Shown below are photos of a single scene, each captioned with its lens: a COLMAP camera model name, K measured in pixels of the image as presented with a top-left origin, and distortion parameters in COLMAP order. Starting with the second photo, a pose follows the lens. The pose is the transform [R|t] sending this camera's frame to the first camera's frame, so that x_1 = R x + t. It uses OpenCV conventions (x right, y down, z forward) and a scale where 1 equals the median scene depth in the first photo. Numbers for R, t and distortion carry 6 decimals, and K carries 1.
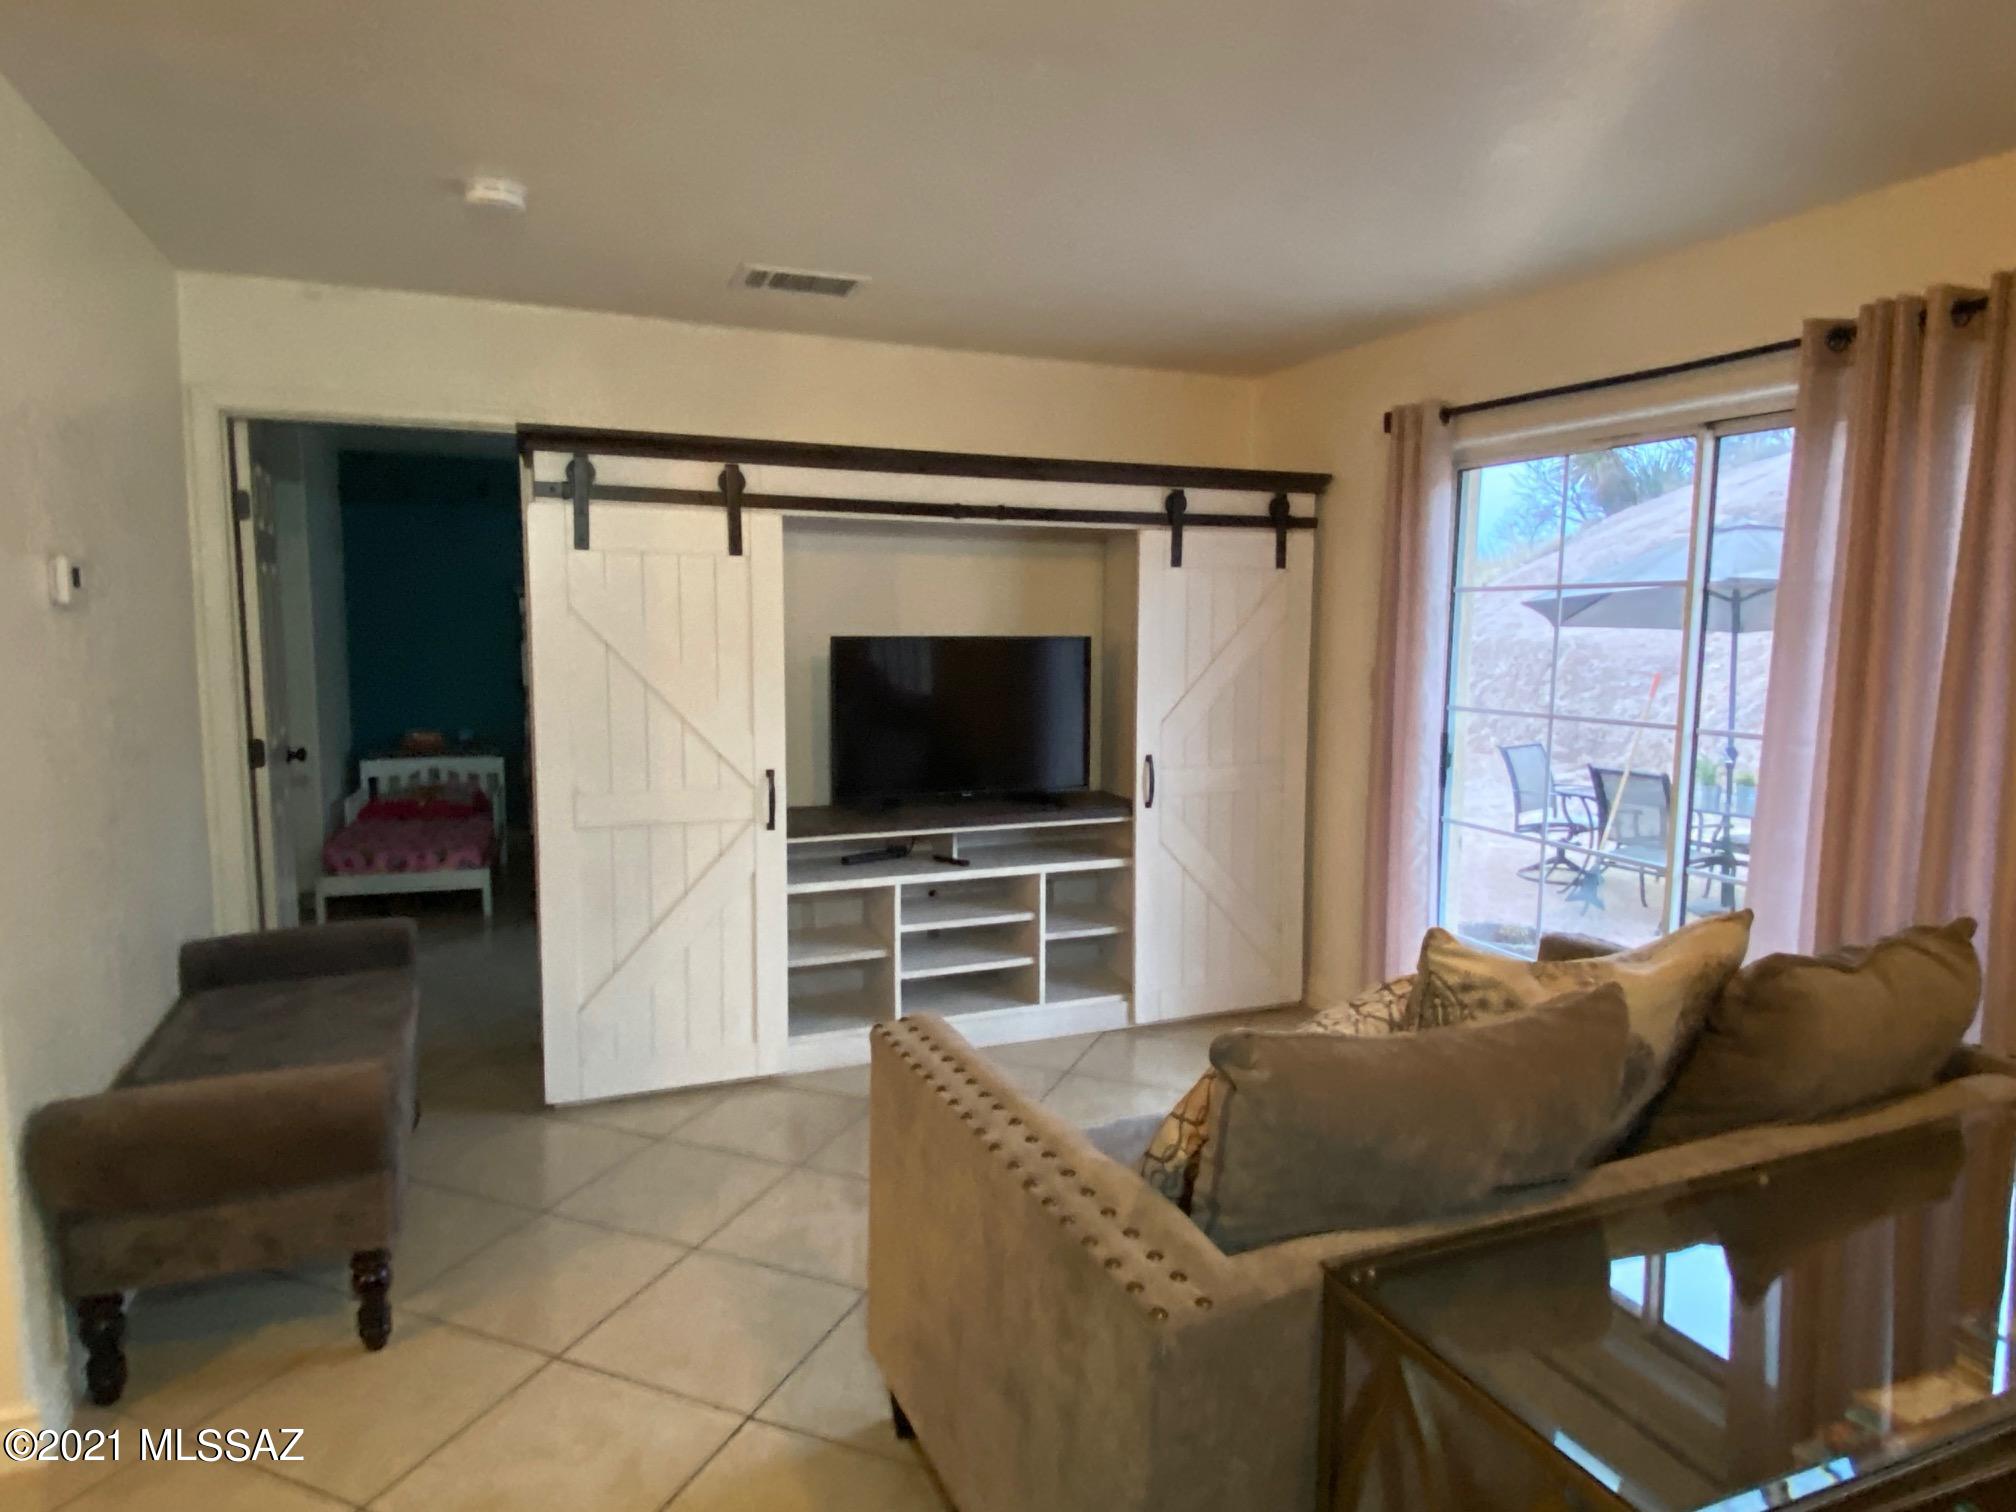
lens RADIAL K [[1204.5, 0, 967.1], [0, 1204.5, 744.3], [0, 0, 1]] dist [0.026541, -0.033016]
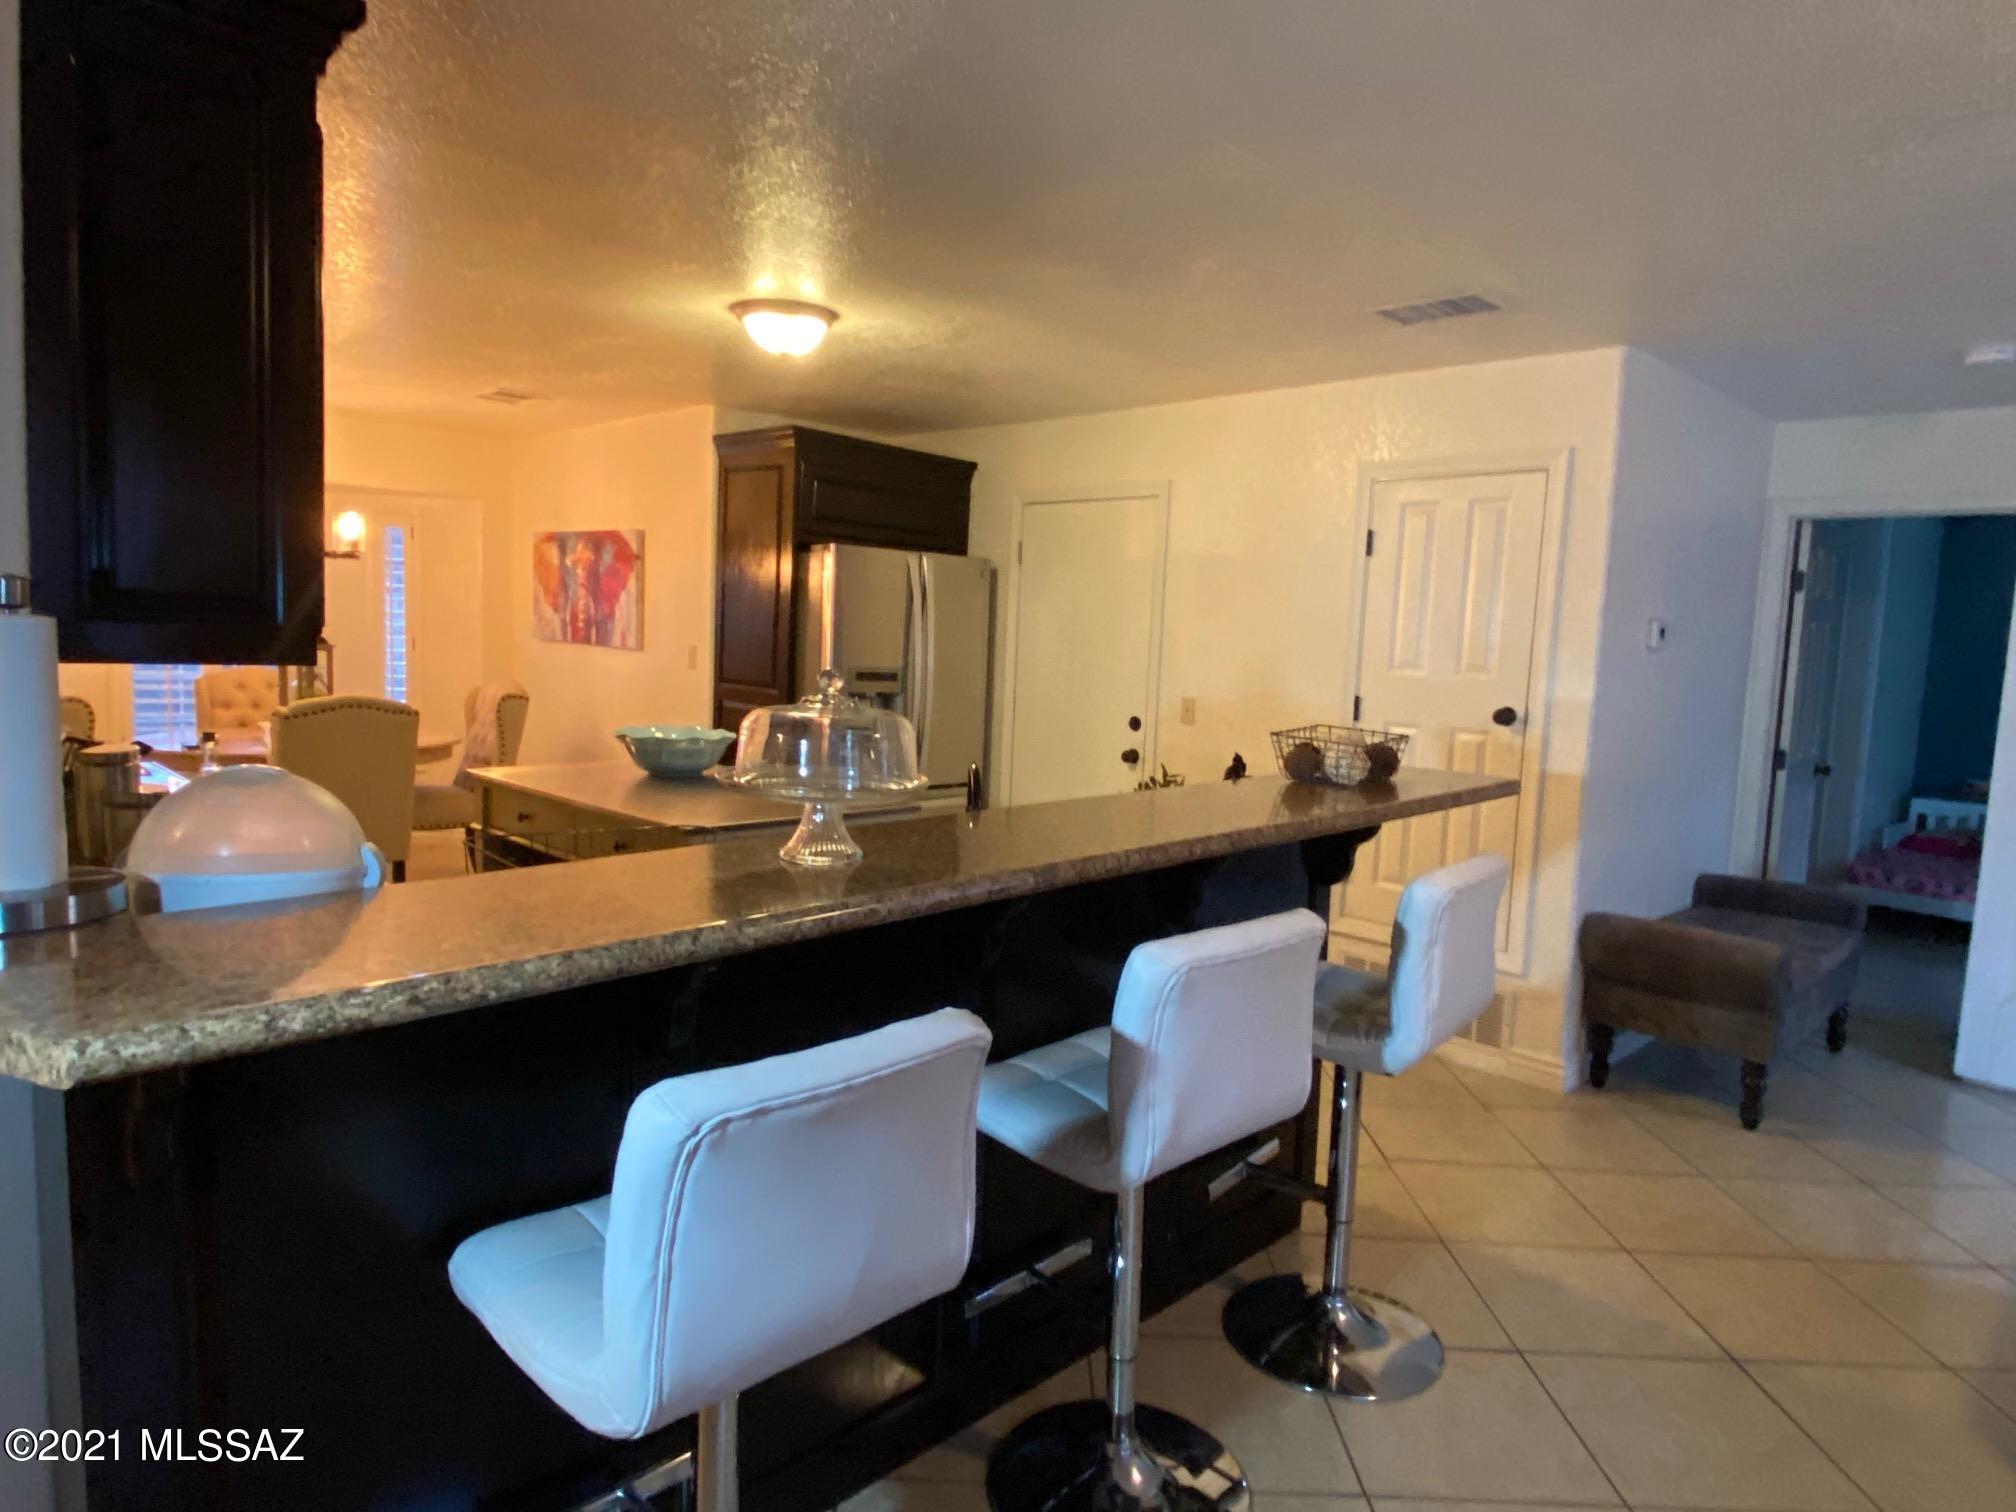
lens RADIAL K [[1204.5, 0, 1027.0], [0, 1204.5, 759.5], [0, 0, 1]] dist [0.026541, -0.033016]
pose [[0.397824, 0.113345, -0.910433, 0.346500], [-0.136668, 0.988589, 0.063357, 0.039009], [0.907226, 0.099222, 0.408775, -0.361119]]
